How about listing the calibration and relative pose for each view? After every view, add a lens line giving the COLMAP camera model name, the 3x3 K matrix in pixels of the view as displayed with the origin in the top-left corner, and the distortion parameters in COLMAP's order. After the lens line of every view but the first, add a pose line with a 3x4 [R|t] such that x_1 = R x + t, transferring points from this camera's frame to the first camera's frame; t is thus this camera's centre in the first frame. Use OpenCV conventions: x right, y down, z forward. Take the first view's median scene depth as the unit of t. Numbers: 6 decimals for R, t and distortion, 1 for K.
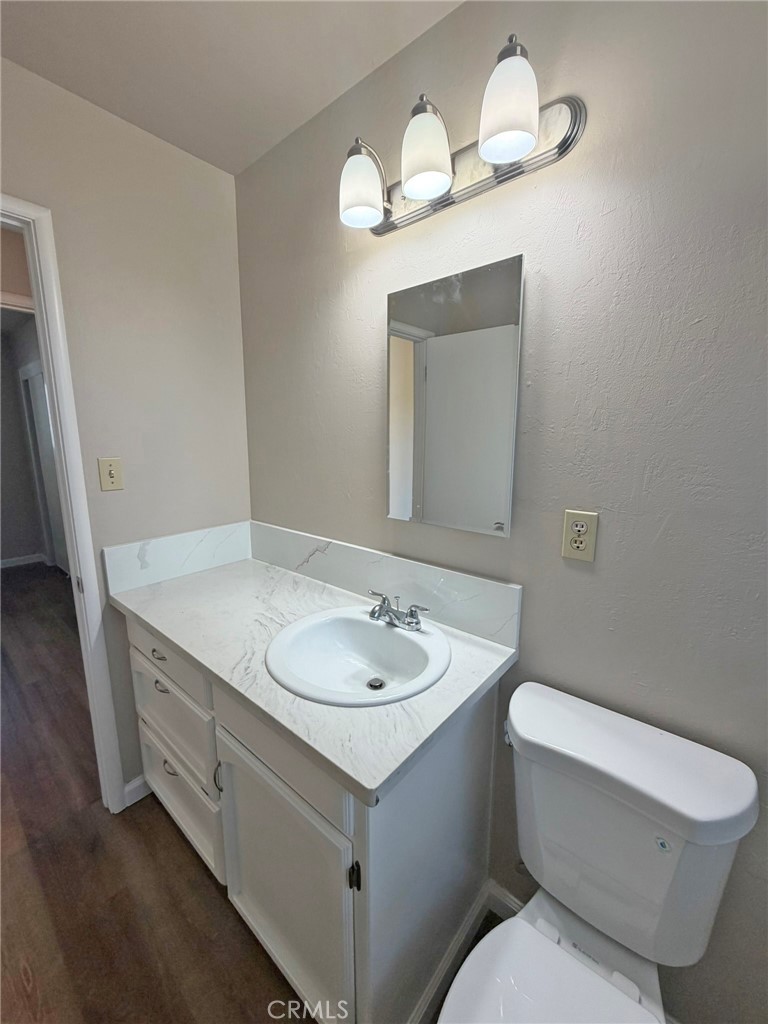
lens RADIAL K [[411.8, 0, 384.0], [0, 411.8, 508.7], [0, 0, 1]] dist [0.003607, 0.000245]
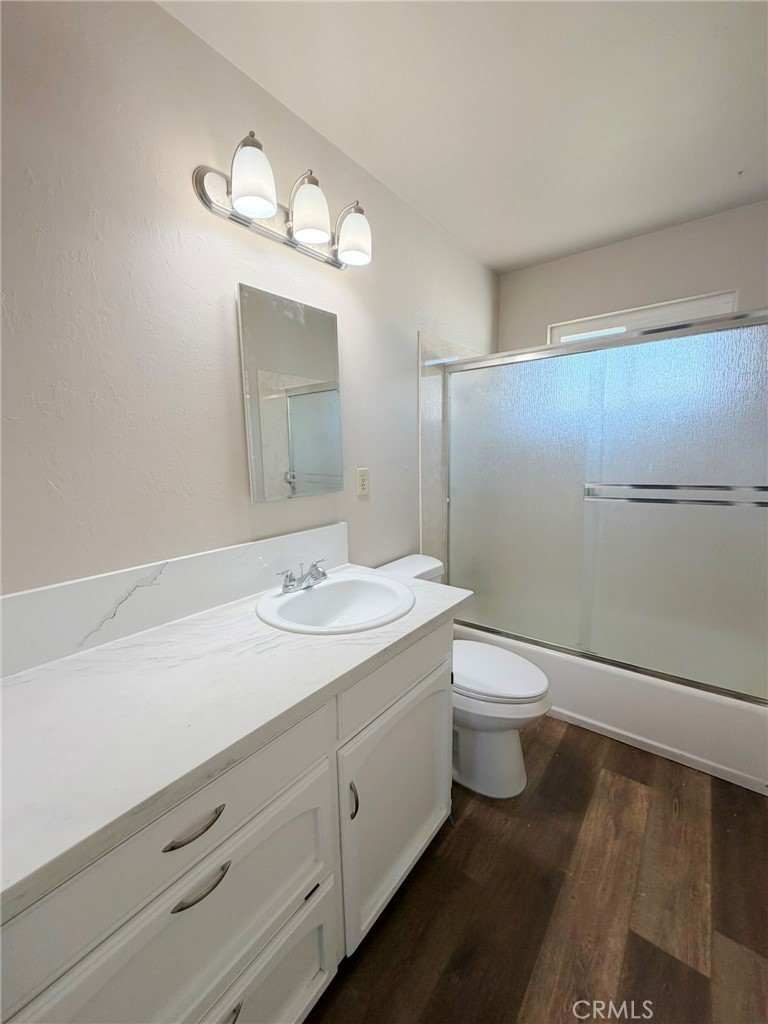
lens RADIAL K [[407.6, 0, 384.0], [0, 407.6, 512.0], [0, 0, 1]] dist [-0.001181, 0.000092]
pose [[-0.040737, -0.150545, 0.987763, -0.992980], [0.199748, 0.967401, 0.155680, -0.050251], [-0.979000, 0.203645, -0.009338, 0.706005]]
